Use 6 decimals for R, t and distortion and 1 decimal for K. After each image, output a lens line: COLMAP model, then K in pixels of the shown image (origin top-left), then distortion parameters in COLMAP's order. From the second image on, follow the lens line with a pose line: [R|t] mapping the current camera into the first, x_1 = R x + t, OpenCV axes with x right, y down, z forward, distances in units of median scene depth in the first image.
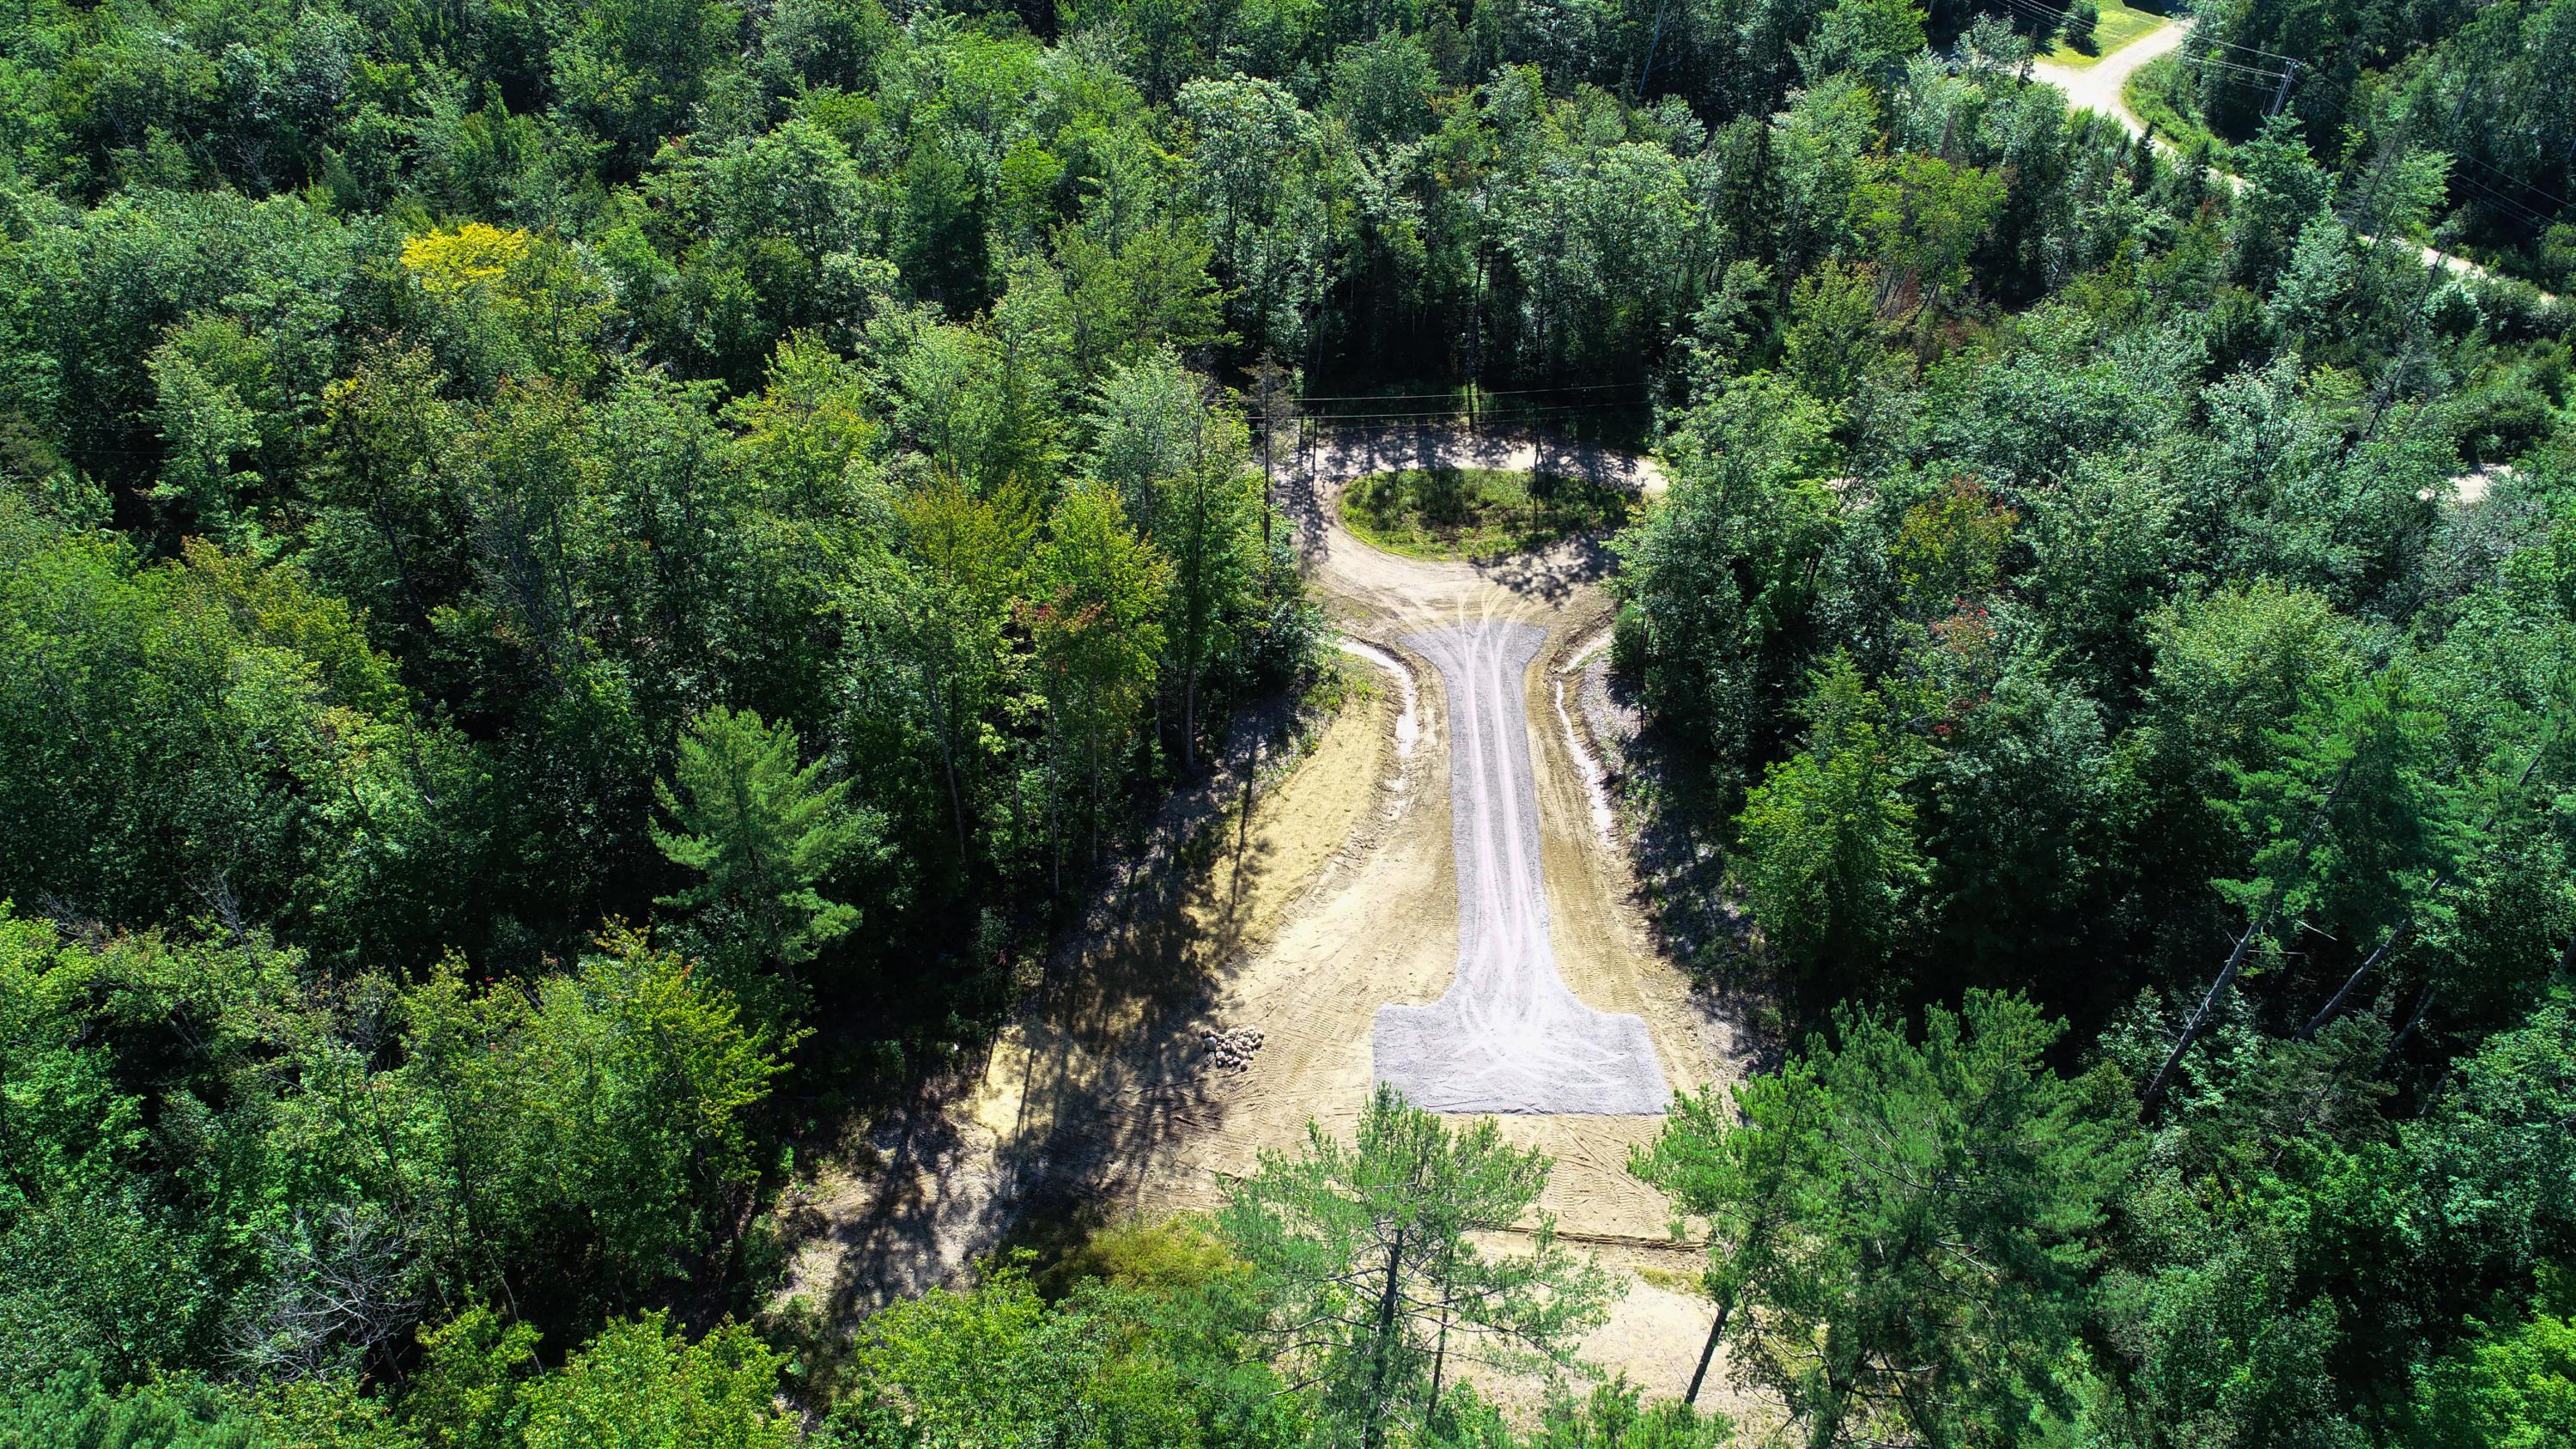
lens RADIAL K [[1712.2, 0, 1282.7], [0, 1712.2, 729.5], [0, 0, 1]] dist [0.001380, -0.002304]
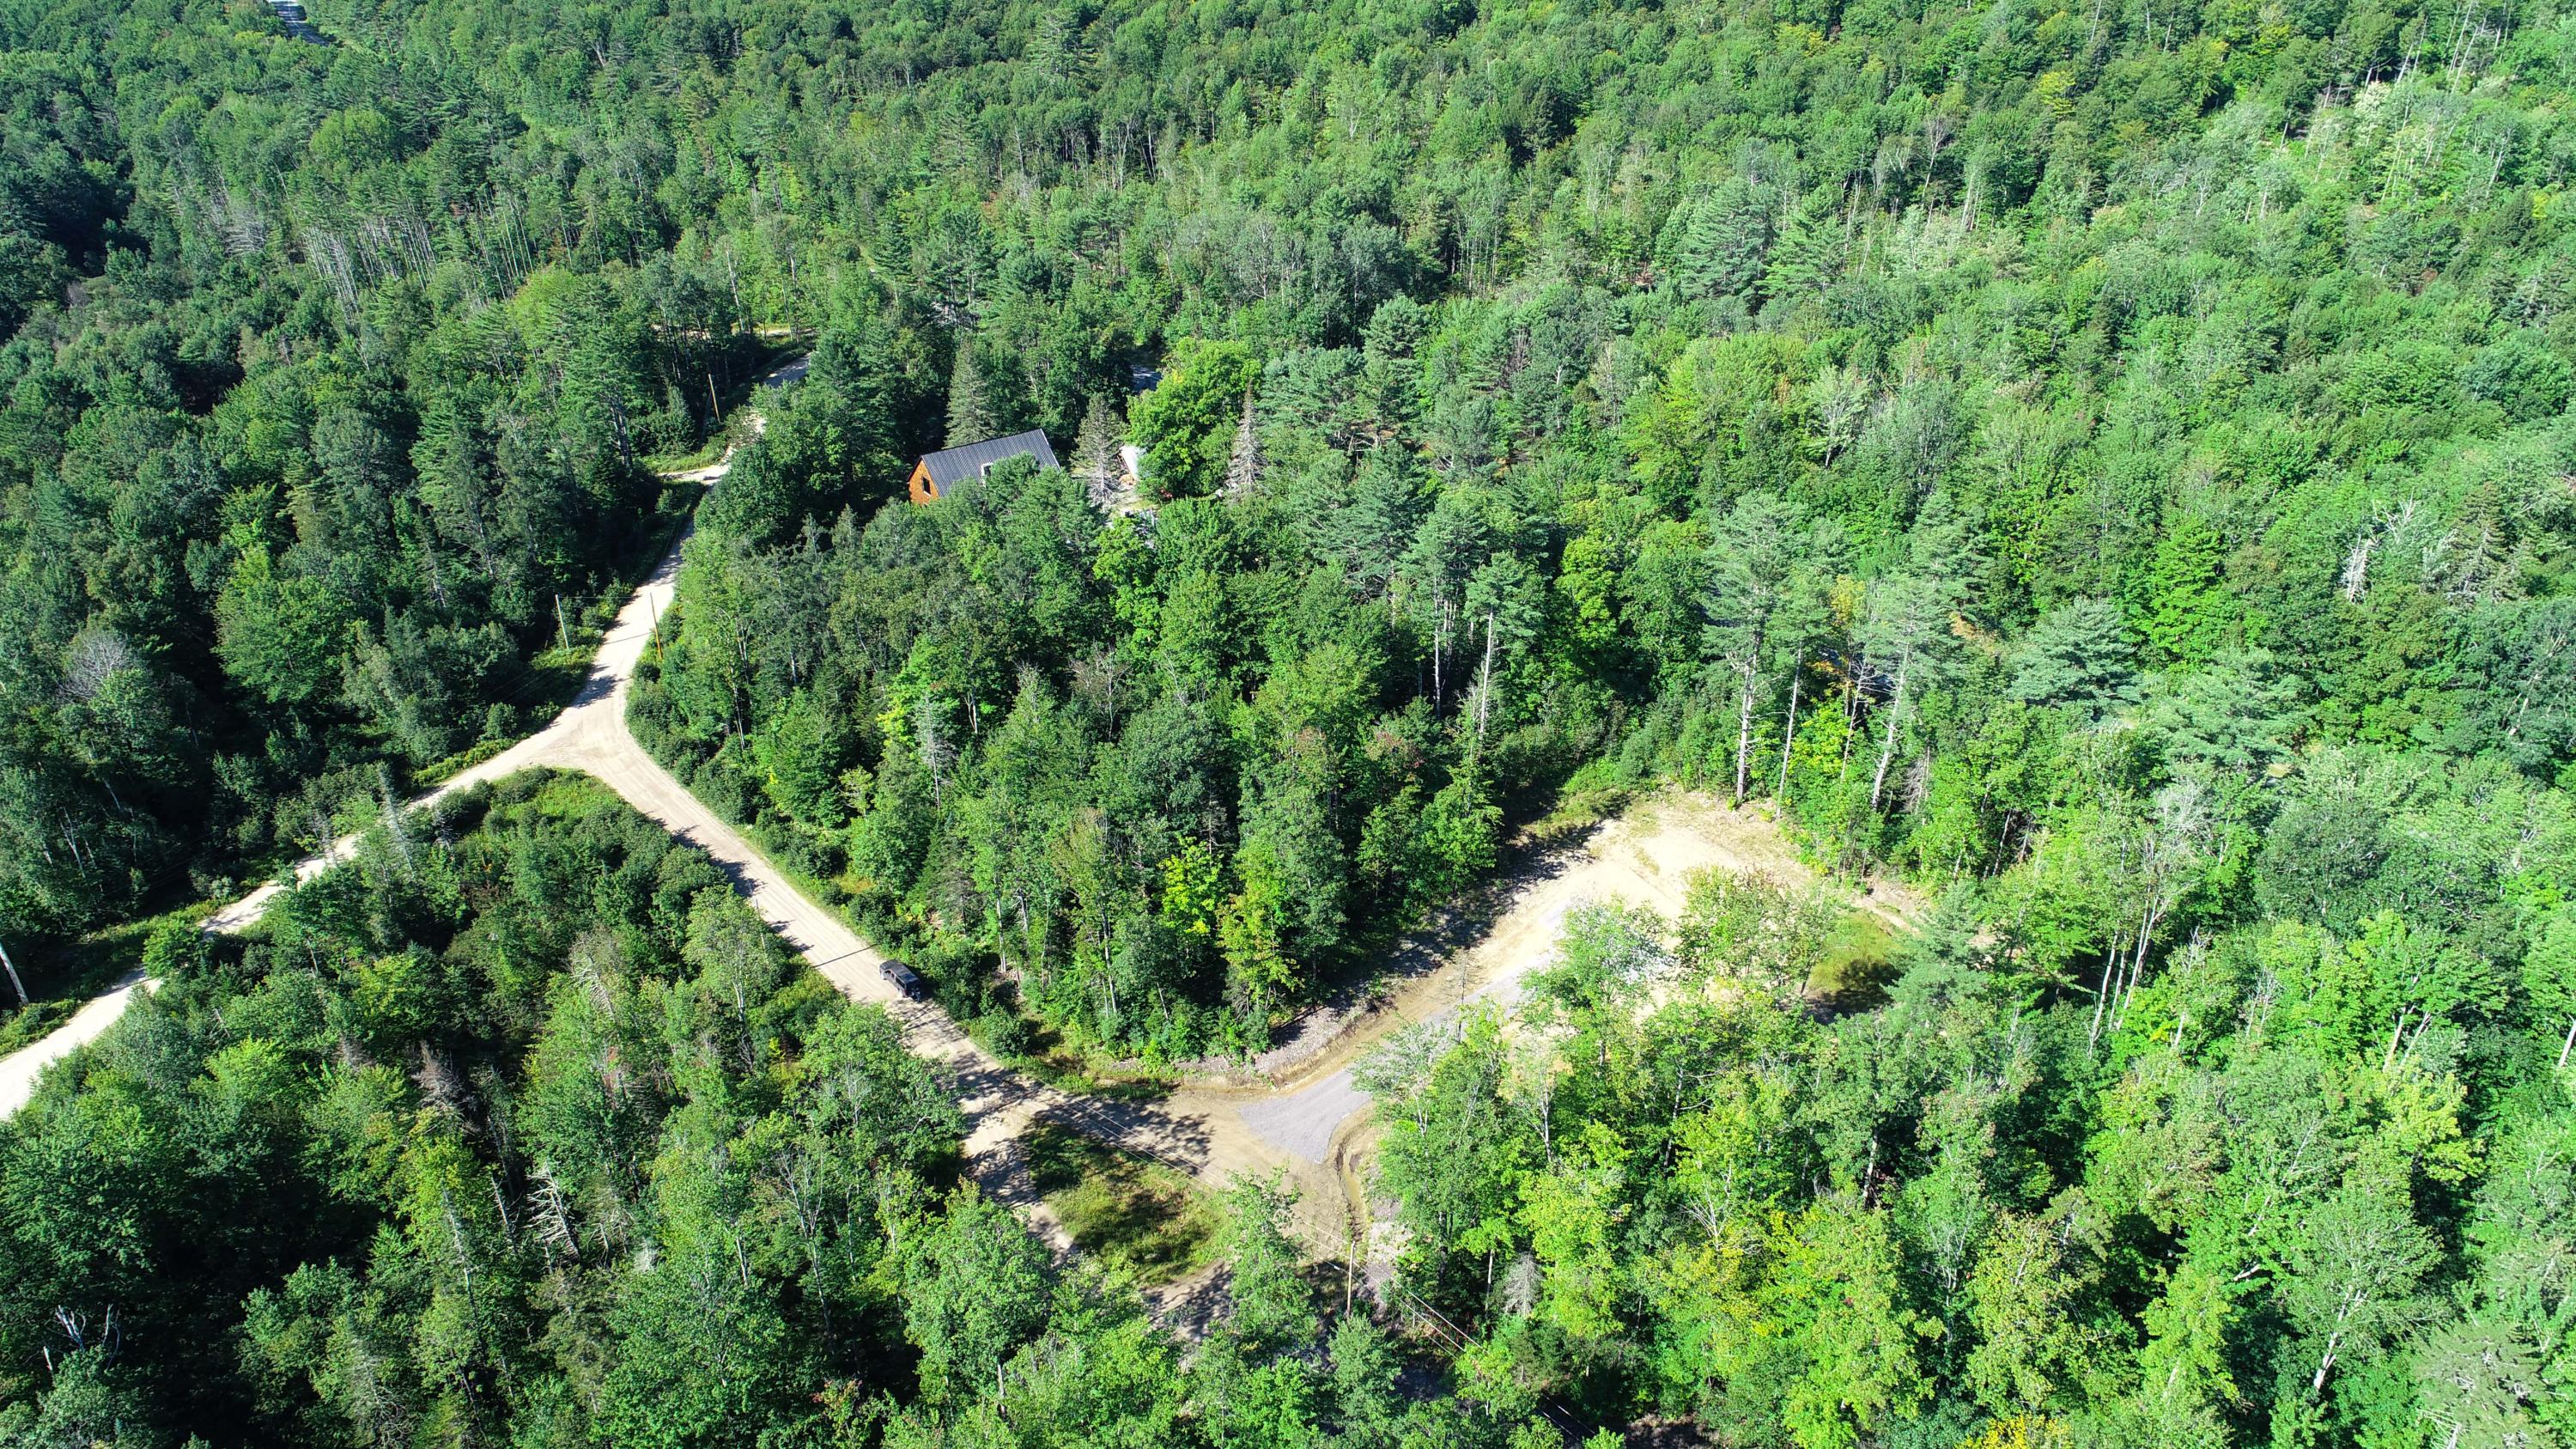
lens RADIAL K [[1712.2, 0, 1298.8], [0, 1712.2, 717.9], [0, 0, 1]] dist [0.001380, -0.002304]
pose [[-0.612527, -0.400833, 0.681281, -0.648047], [0.508744, 0.459735, 0.727889, -1.121709], [-0.604971, 0.792450, -0.077679, 0.816845]]
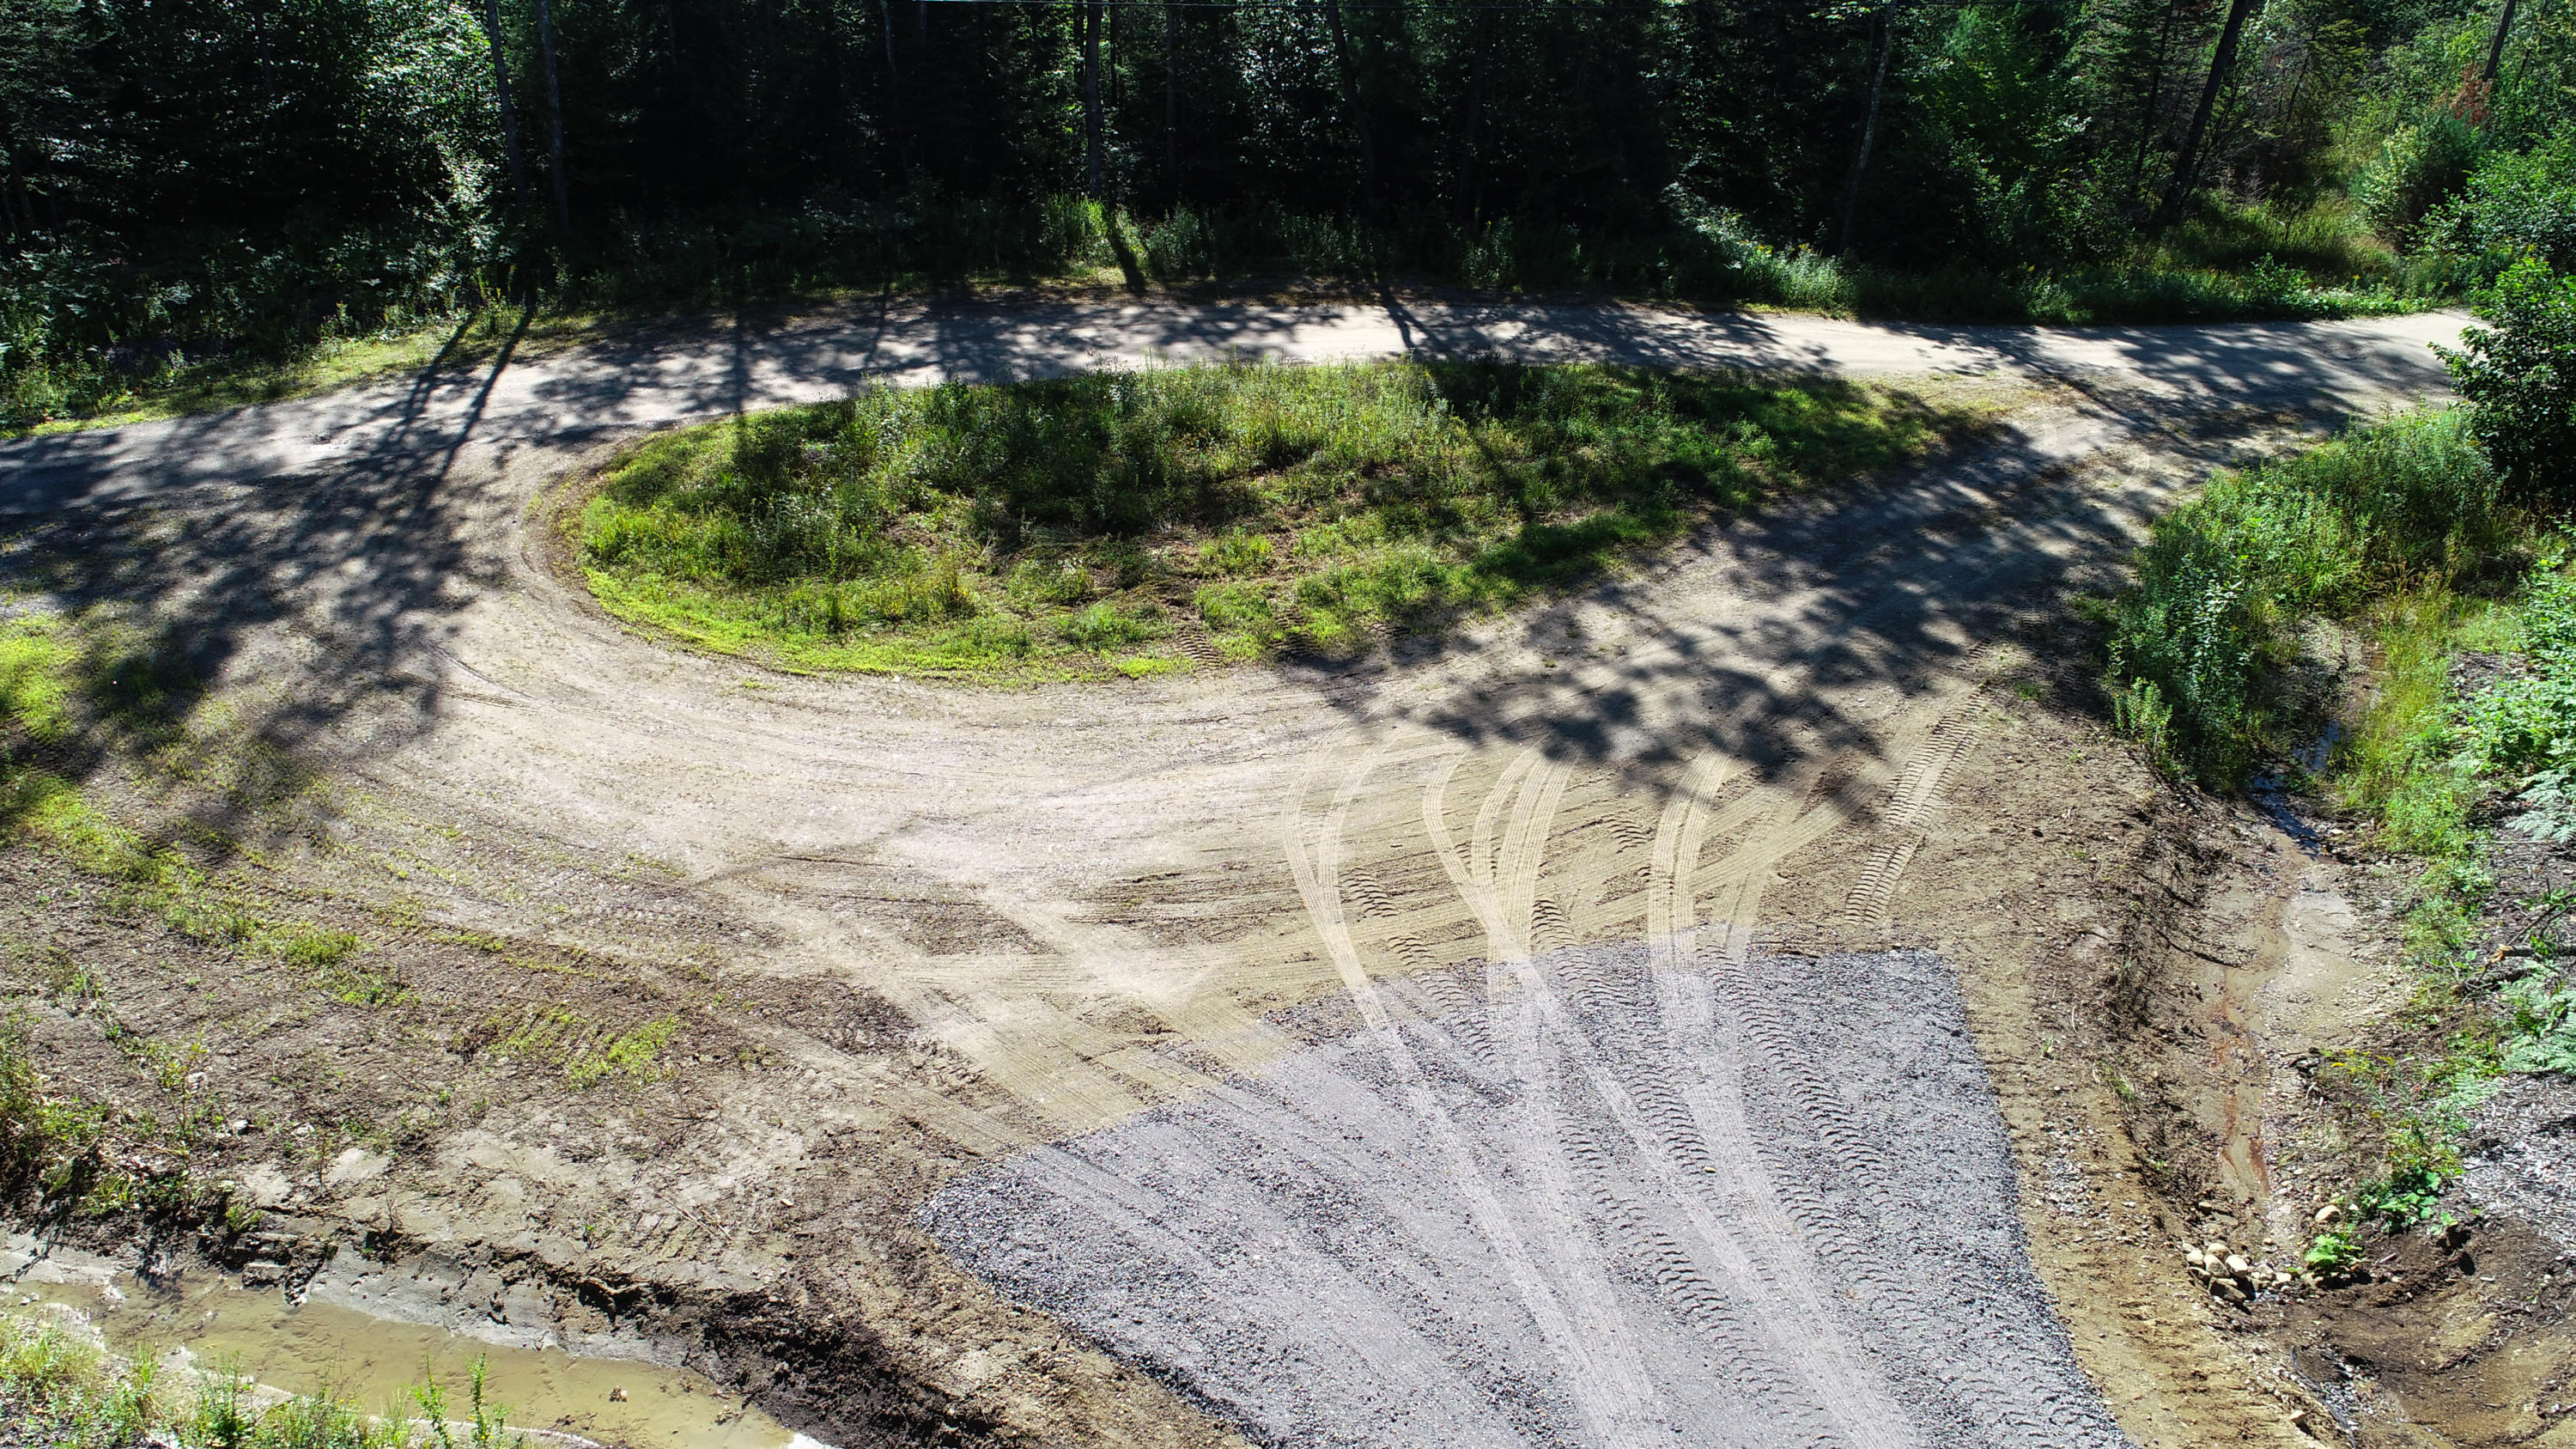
lens RADIAL K [[1885.6, 0, 1262.6], [0, 1885.6, 716.3], [0, 0, 1]] dist [-0.001254, 0.002108]
pose [[0.968593, -0.117874, 0.218937, 0.065441], [0.163269, 0.965587, -0.202447, -0.053366], [-0.187539, 0.231834, 0.954506, 0.833332]]
